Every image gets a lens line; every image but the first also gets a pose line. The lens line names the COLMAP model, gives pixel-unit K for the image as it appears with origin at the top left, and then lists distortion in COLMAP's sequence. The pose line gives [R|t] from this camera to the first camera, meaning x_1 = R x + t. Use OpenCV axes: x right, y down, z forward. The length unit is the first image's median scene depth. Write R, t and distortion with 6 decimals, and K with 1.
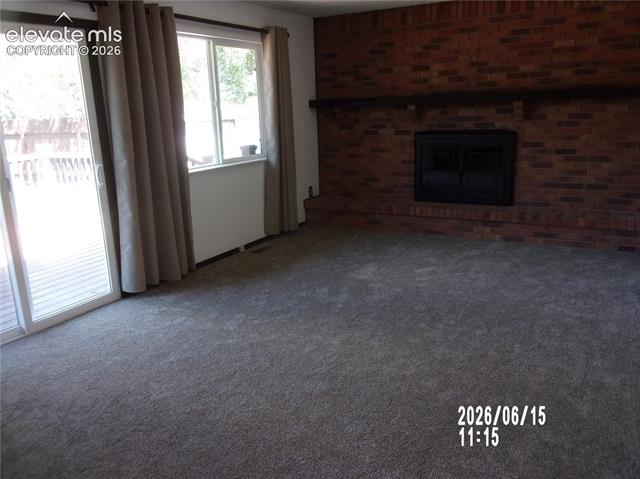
lens RADIAL K [[536.1, 0, 320.3], [0, 536.1, 241.1], [0, 0, 1]] dist [0.007111, -0.015534]
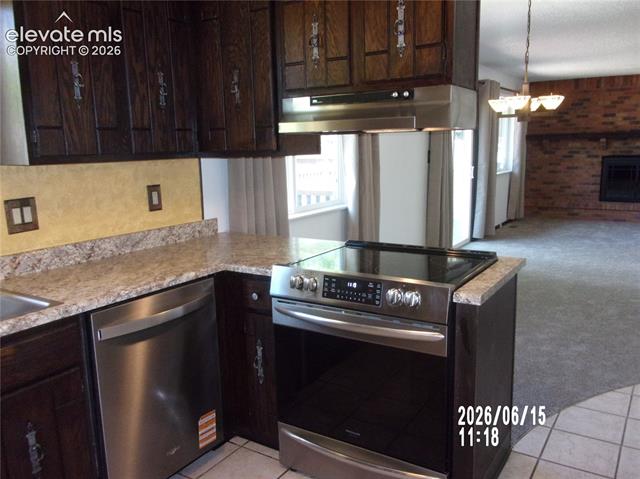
lens RADIAL K [[536.1, 0, 319.9], [0, 536.1, 238.0], [0, 0, 1]] dist [0.007111, -0.015534]
pose [[0.996837, 0.026256, -0.075012, -0.508250], [-0.031251, 0.997316, -0.066213, 0.156716], [0.073073, 0.068348, 0.994982, -0.567254]]
